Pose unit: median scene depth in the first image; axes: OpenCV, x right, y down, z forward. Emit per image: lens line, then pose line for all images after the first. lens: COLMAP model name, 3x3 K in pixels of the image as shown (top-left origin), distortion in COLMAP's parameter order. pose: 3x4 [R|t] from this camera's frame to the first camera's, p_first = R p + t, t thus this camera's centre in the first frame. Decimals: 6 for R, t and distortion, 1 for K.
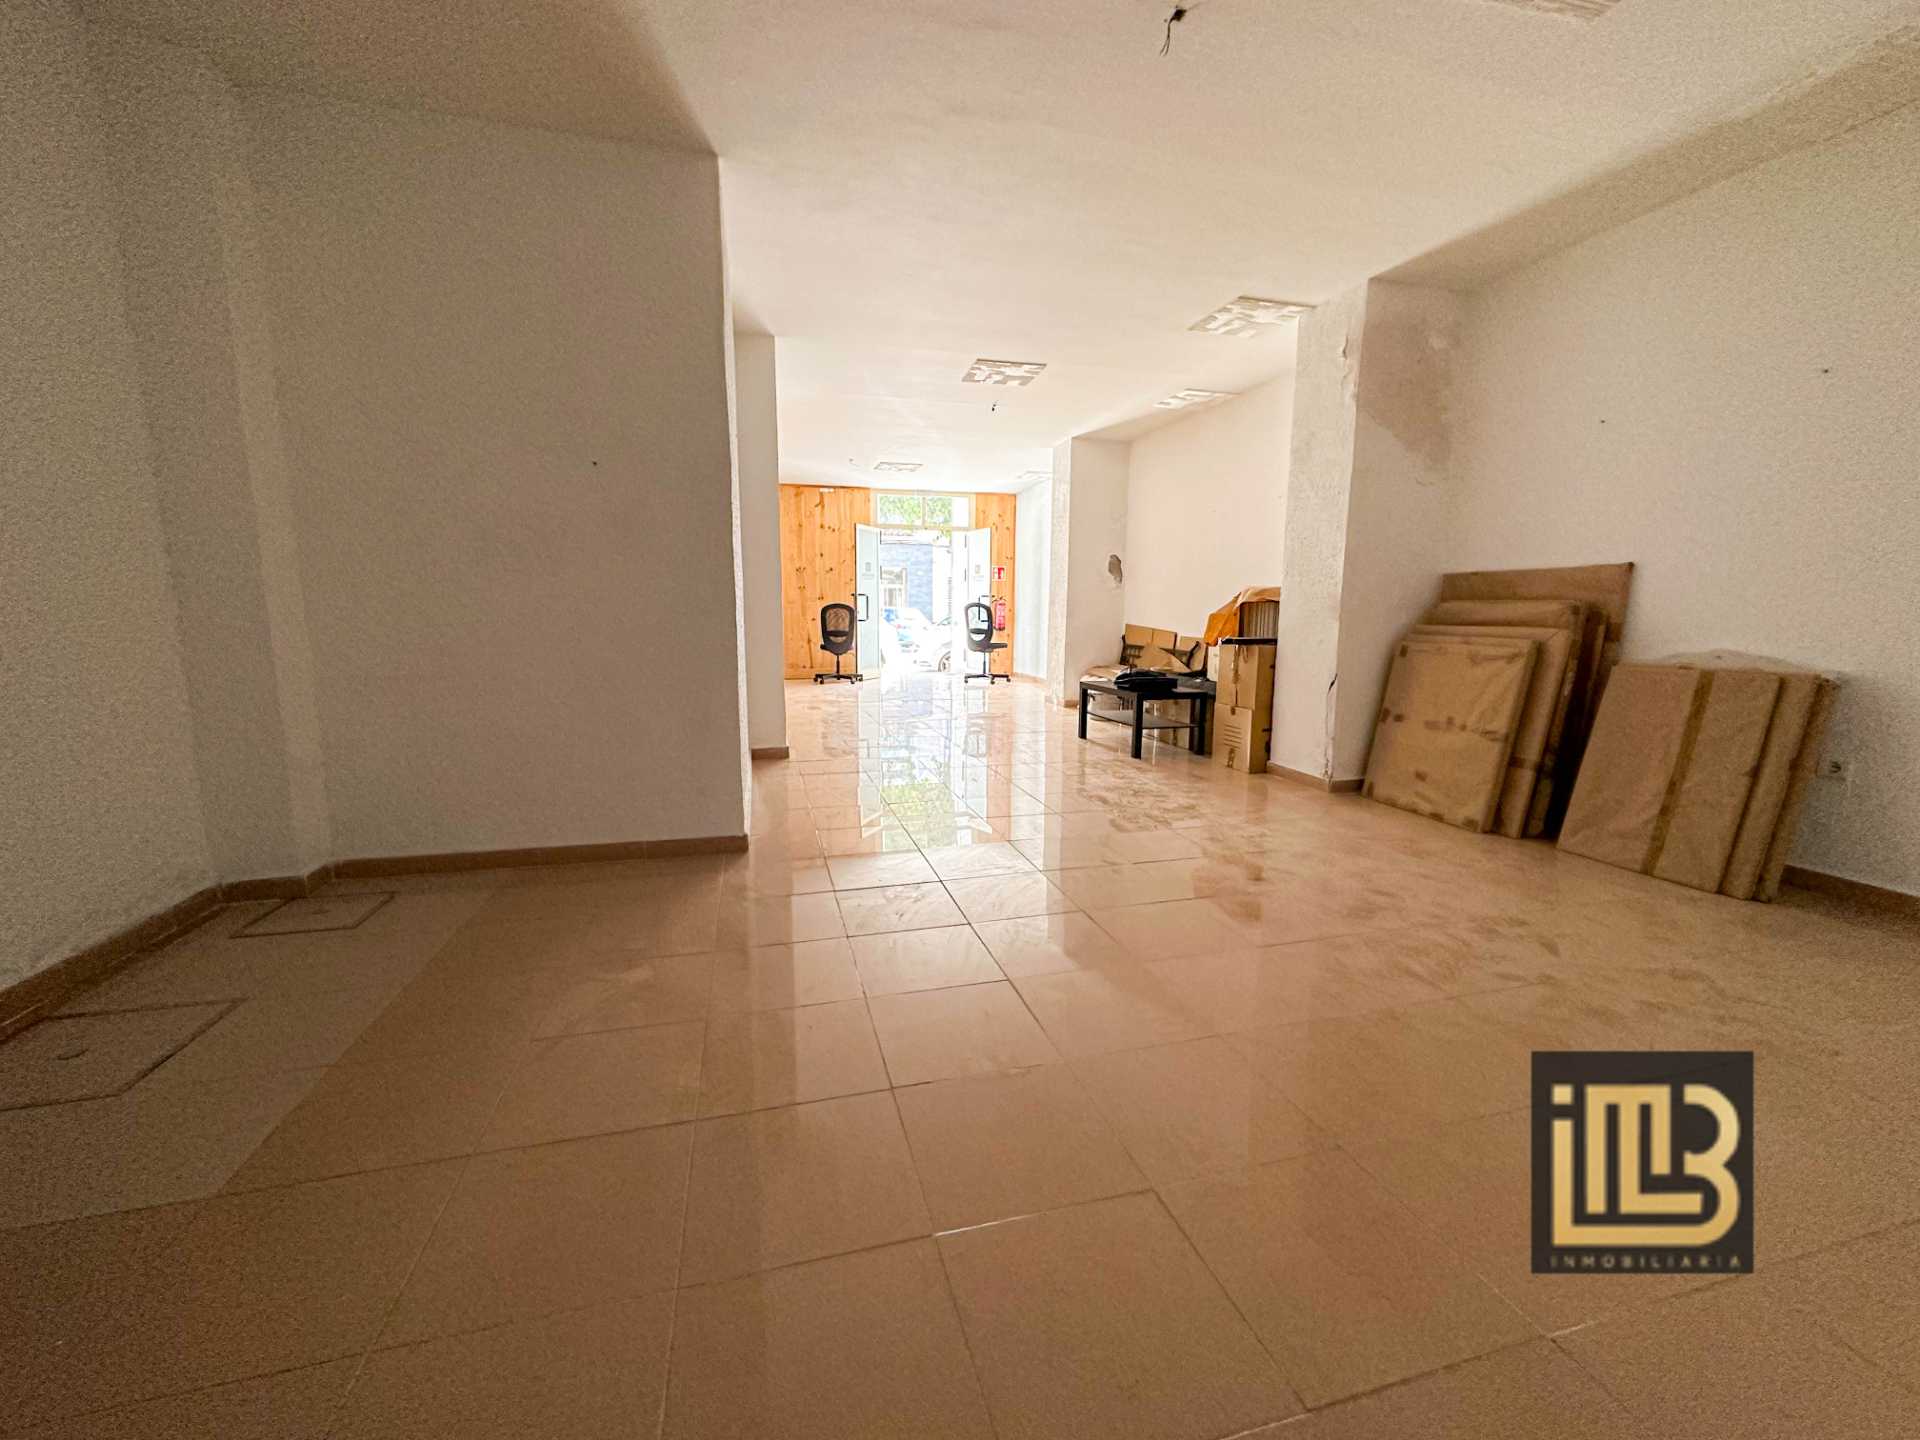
lens RADIAL K [[766.1, 0, 960.0], [0, 766.1, 720.0], [0, 0, 1]] dist [-0.004841, 0.000639]
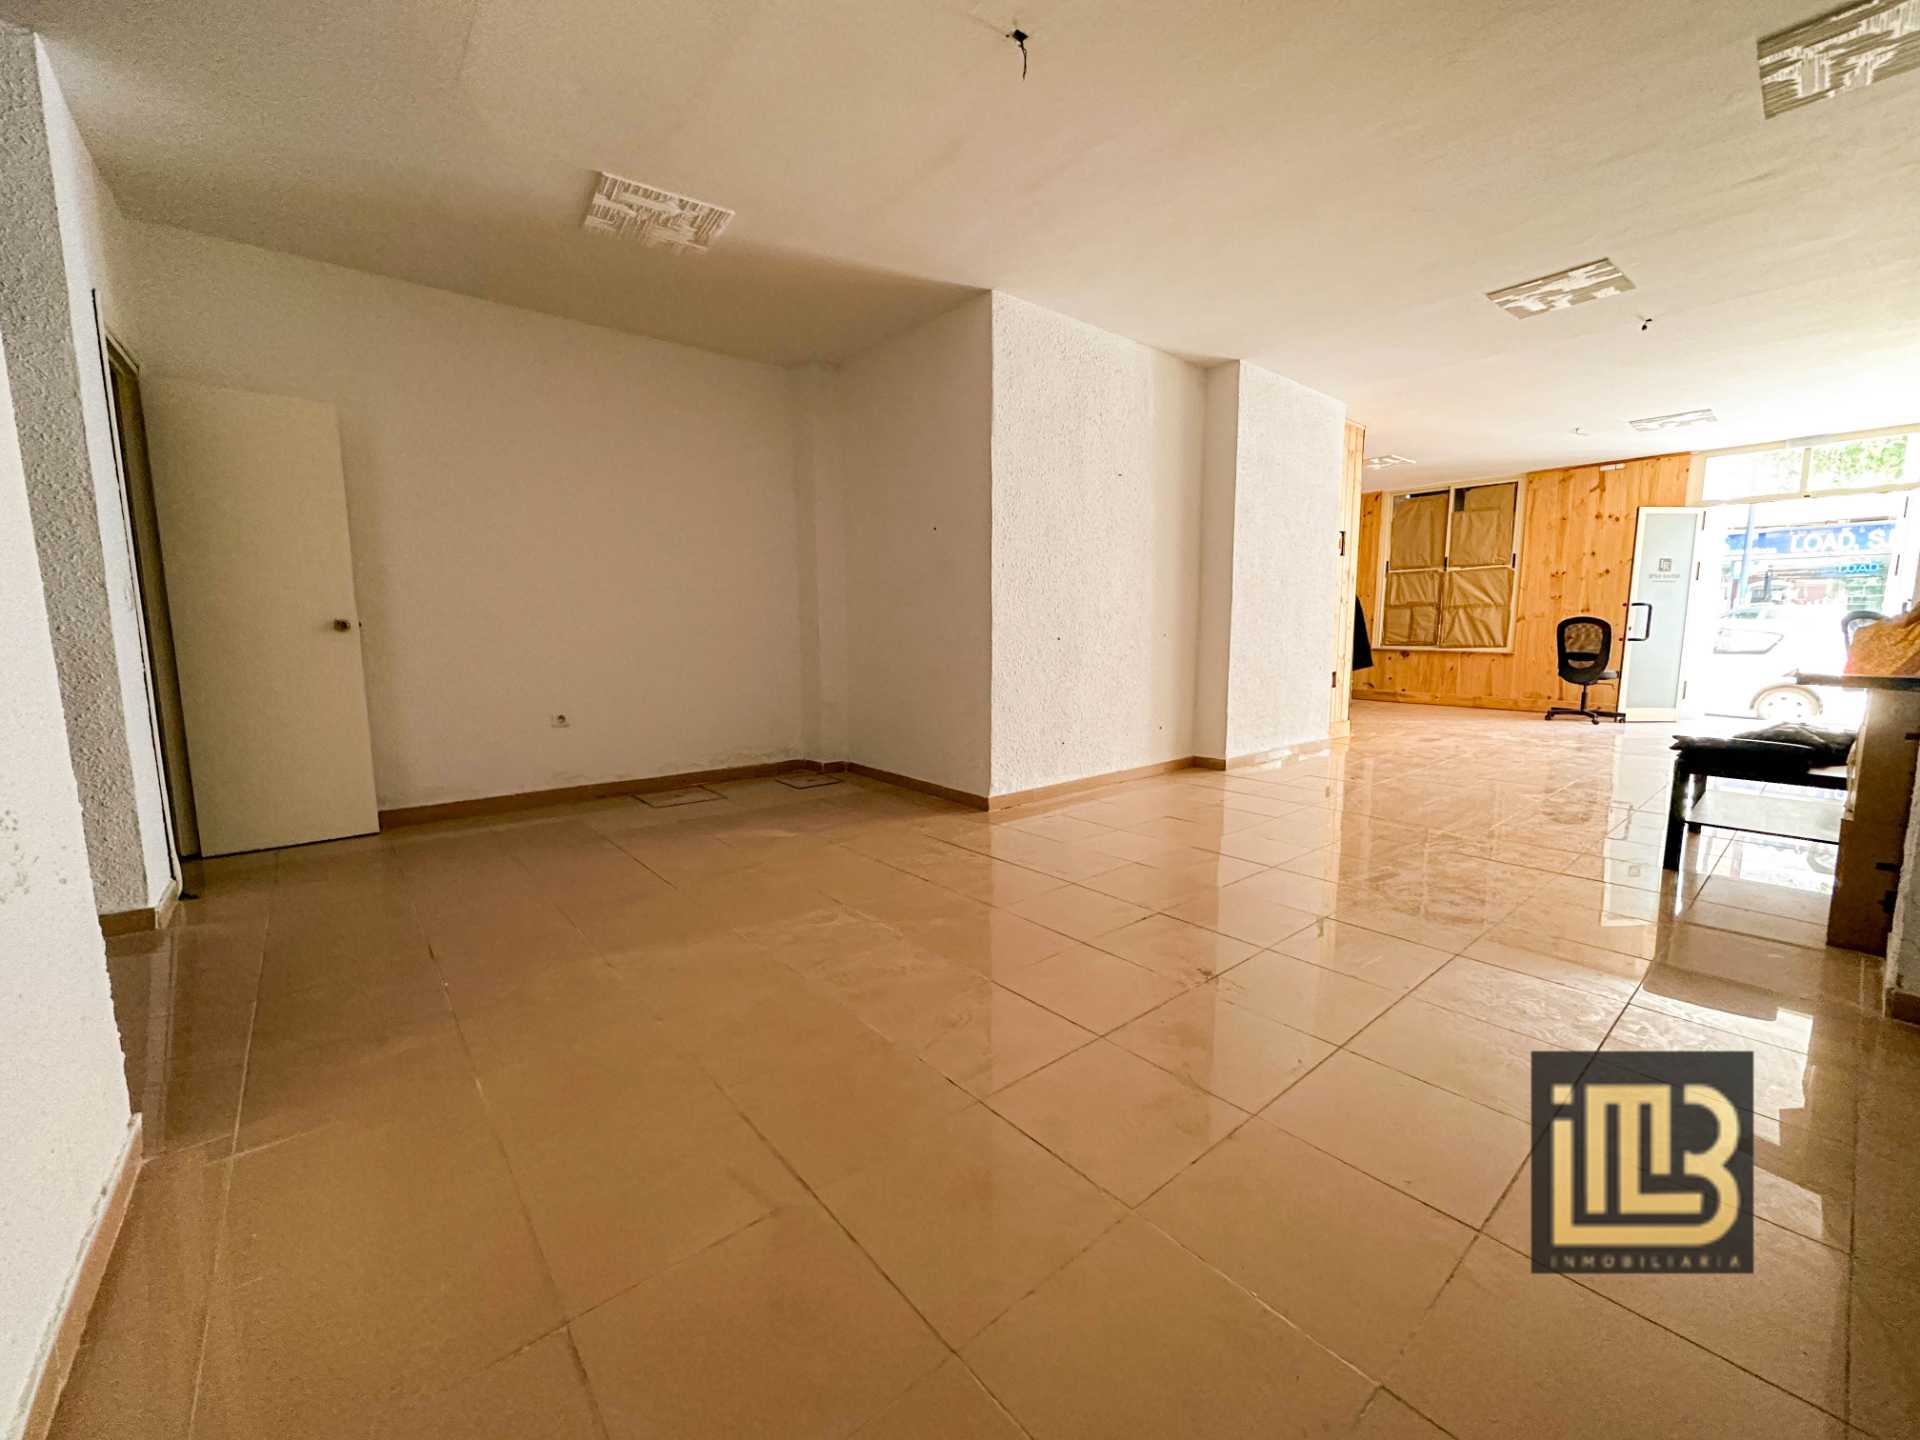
lens RADIAL K [[766.1, 0, 960.0], [0, 766.1, 720.0], [0, 0, 1]] dist [-0.004841, 0.000639]
pose [[0.423233, 0.104087, -0.900022, 0.270566], [-0.125594, 0.990528, 0.055494, -0.014879], [0.897273, 0.089551, 0.432297, 0.123468]]
